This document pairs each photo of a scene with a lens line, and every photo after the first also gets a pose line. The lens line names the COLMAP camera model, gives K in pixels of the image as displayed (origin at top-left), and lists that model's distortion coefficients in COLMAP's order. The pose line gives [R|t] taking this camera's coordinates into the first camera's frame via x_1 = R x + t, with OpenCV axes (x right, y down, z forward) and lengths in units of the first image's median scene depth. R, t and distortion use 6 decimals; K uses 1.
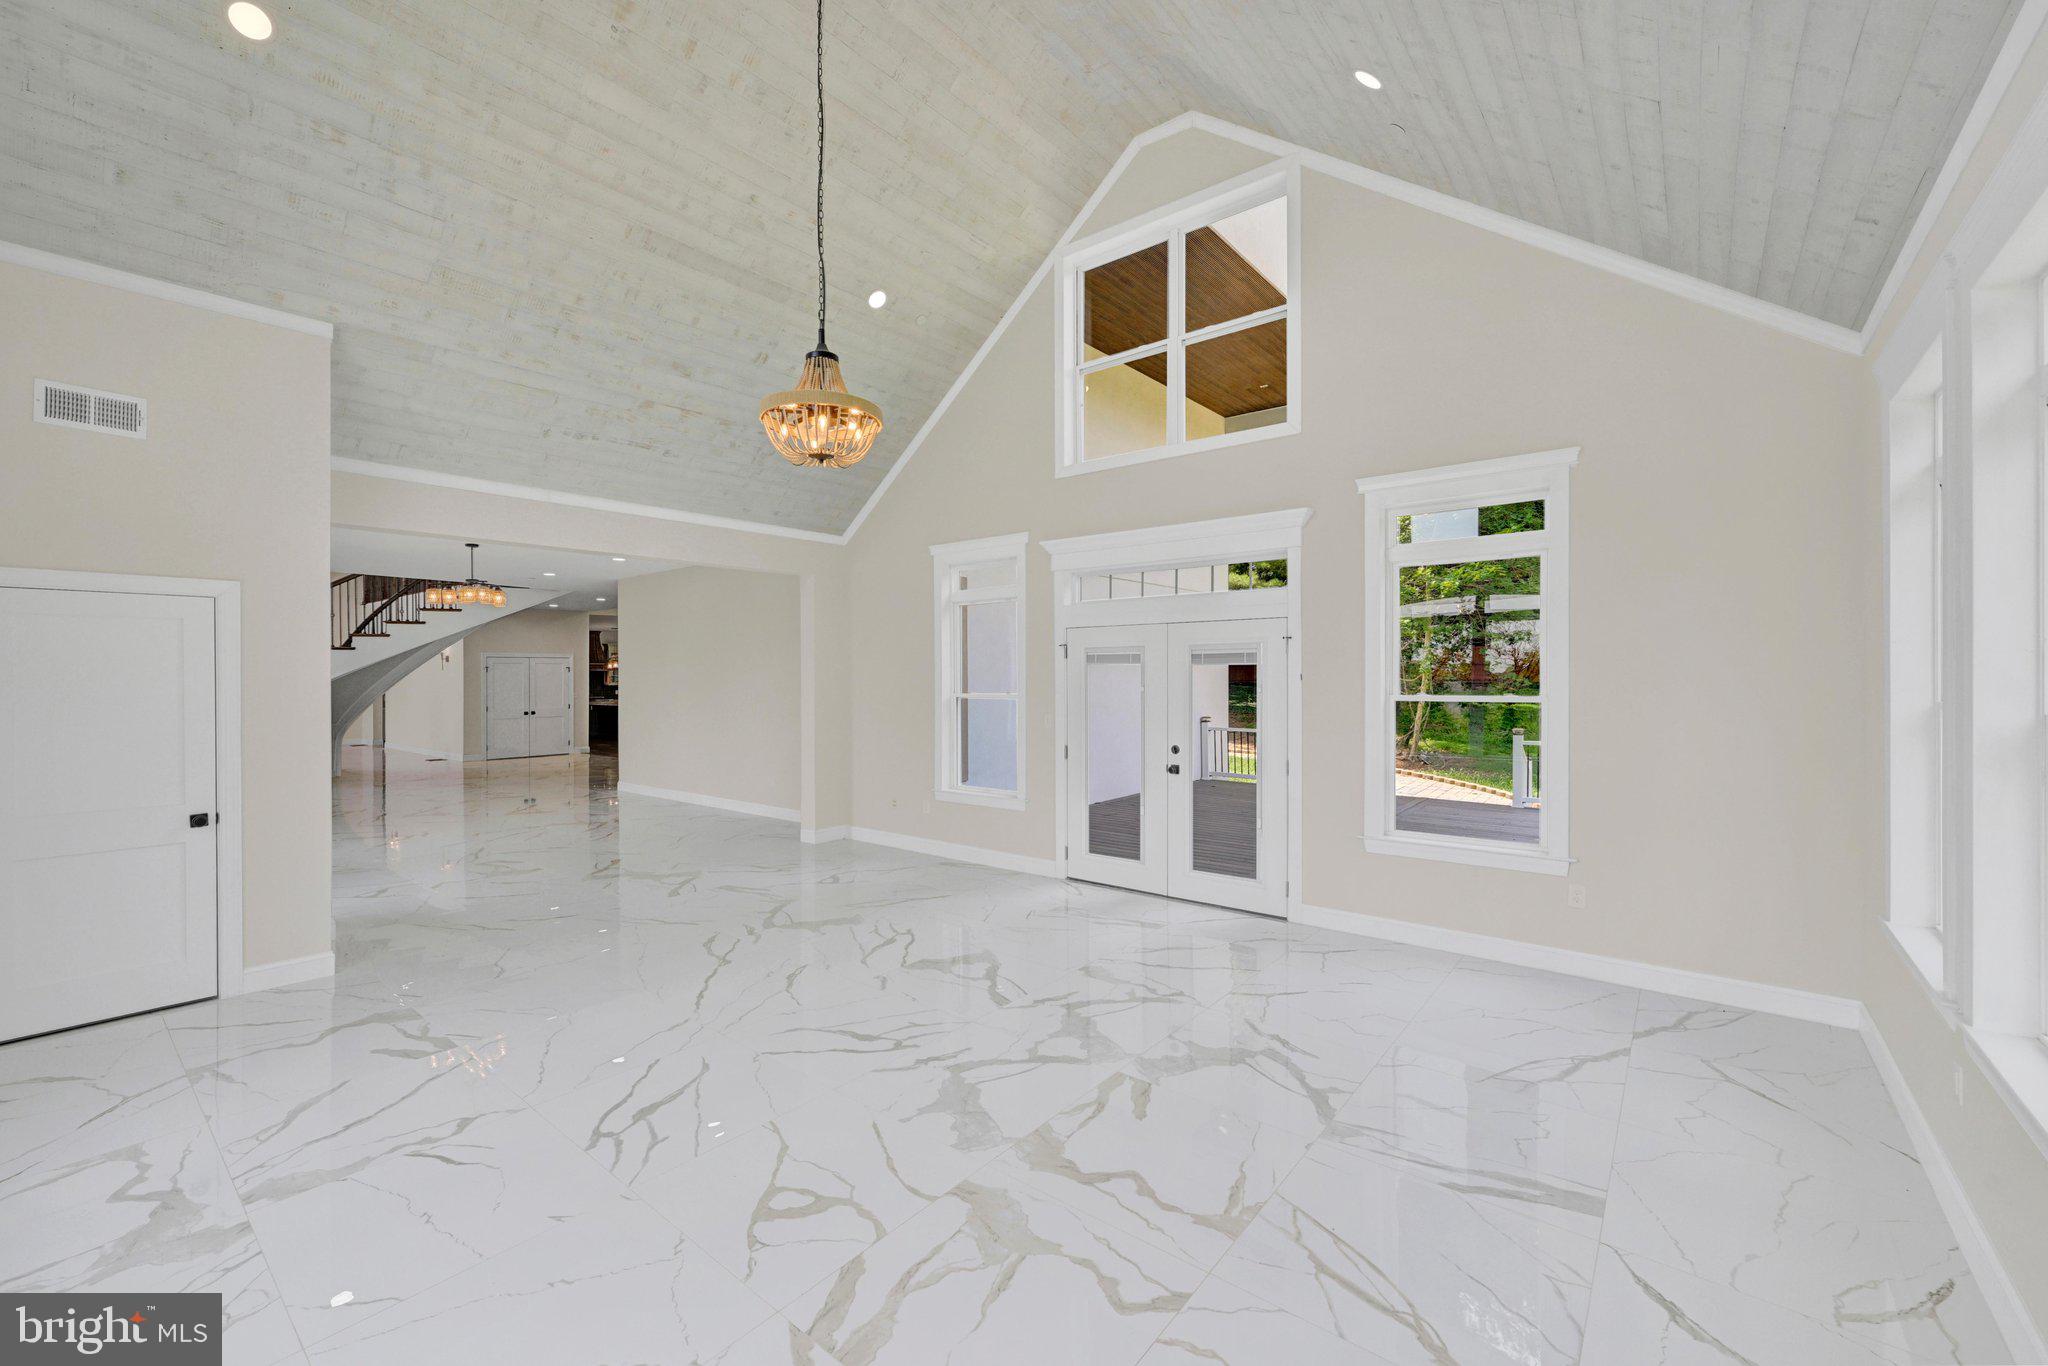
lens RADIAL K [[821.3, 0, 1024.0], [0, 821.3, 683.0], [0, 0, 1]] dist [0.001712, -0.000325]
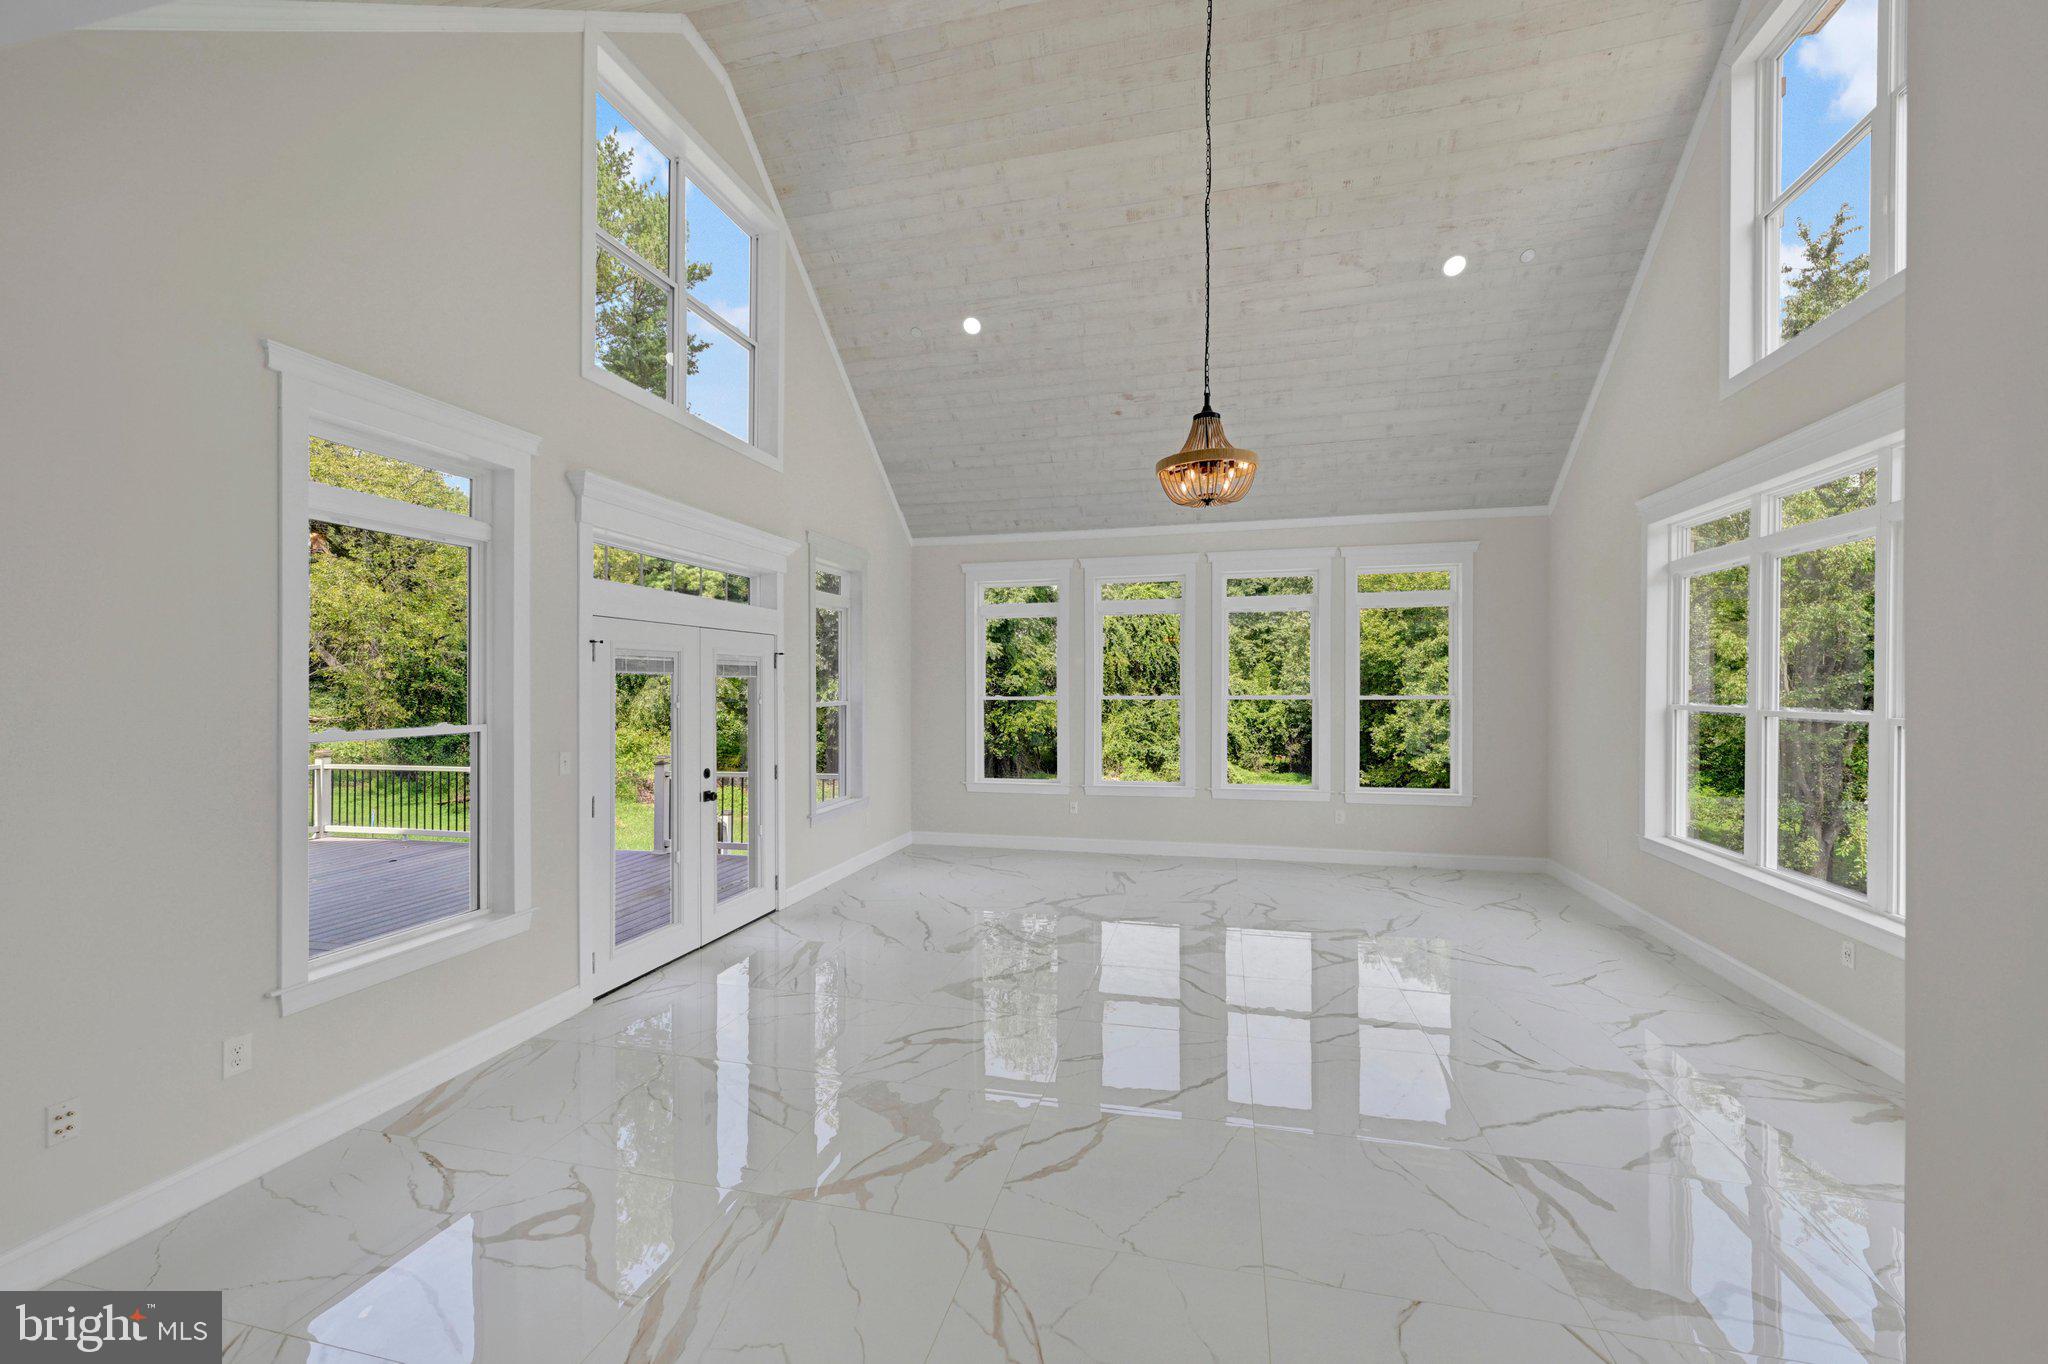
lens RADIAL K [[821.3, 0, 1024.0], [0, 821.3, 682.0], [0, 0, 1]] dist [0.001712, -0.000325]
pose [[-0.424965, 0.013942, 0.905103, -1.235644], [0.014681, 0.999856, -0.008508, -0.002493], [-0.905091, 0.009672, -0.425108, 1.769826]]
